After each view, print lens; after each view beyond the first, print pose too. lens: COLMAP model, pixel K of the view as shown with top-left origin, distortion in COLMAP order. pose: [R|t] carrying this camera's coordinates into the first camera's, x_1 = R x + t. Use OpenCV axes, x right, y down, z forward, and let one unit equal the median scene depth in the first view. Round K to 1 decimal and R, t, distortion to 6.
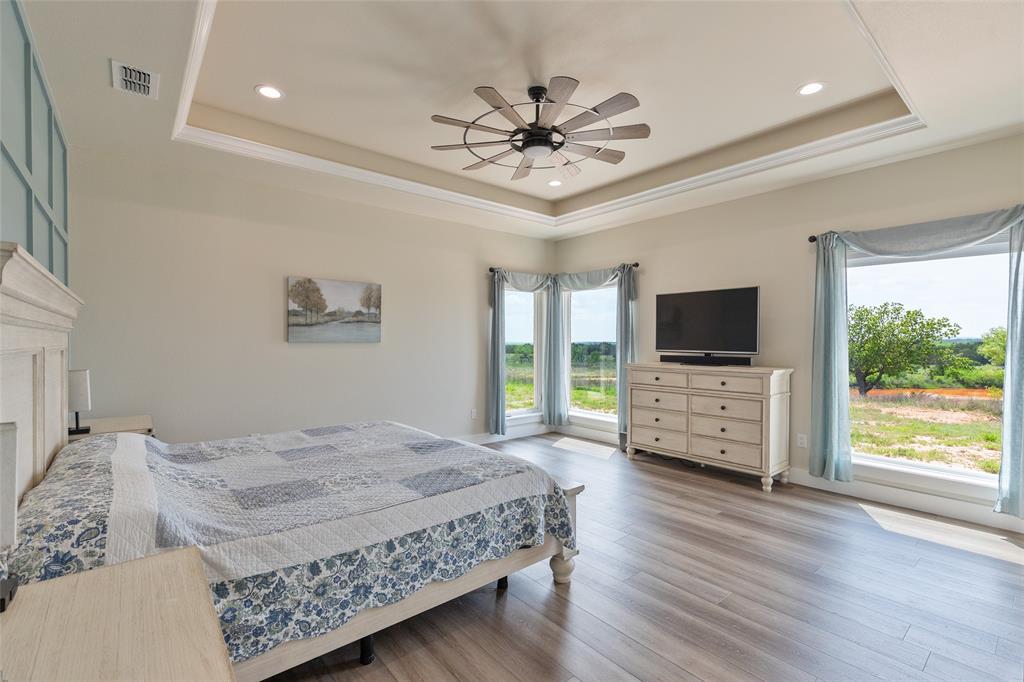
lens RADIAL K [[462.7, 0, 512.5], [0, 462.7, 340.8], [0, 0, 1]] dist [0.001941, 0.001280]
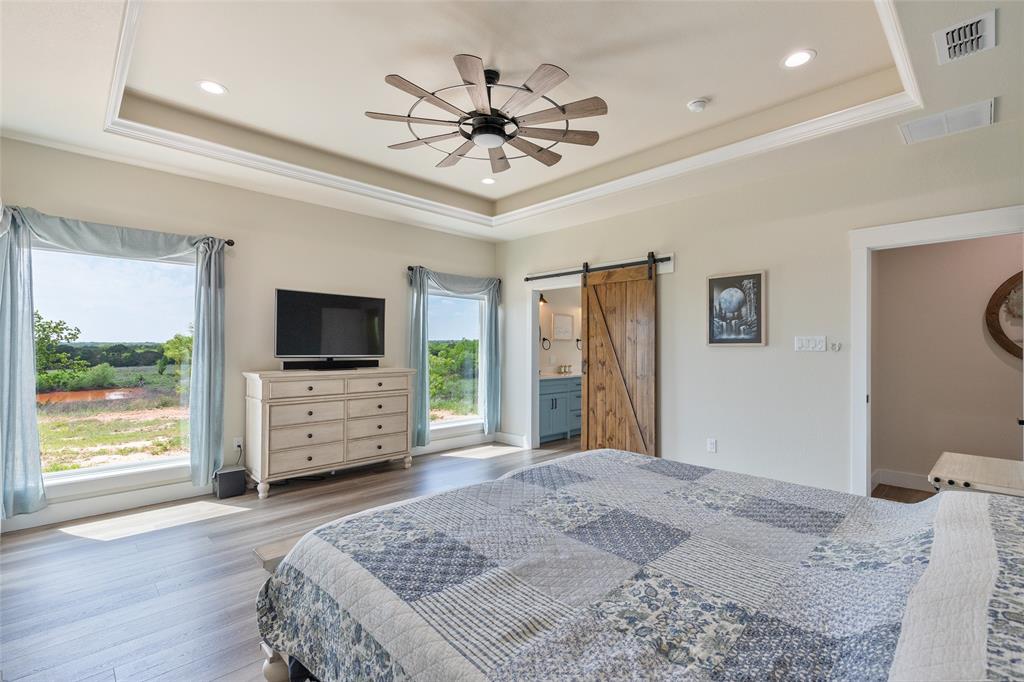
lens RADIAL K [[462.7, 0, 511.3], [0, 462.7, 343.5], [0, 0, 1]] dist [0.001941, 0.001280]
pose [[-0.082355, 0.006105, 0.996584, -0.588556], [-0.003398, 0.999974, -0.006406, 0.001946], [-0.996597, -0.003914, -0.082332, 0.698322]]
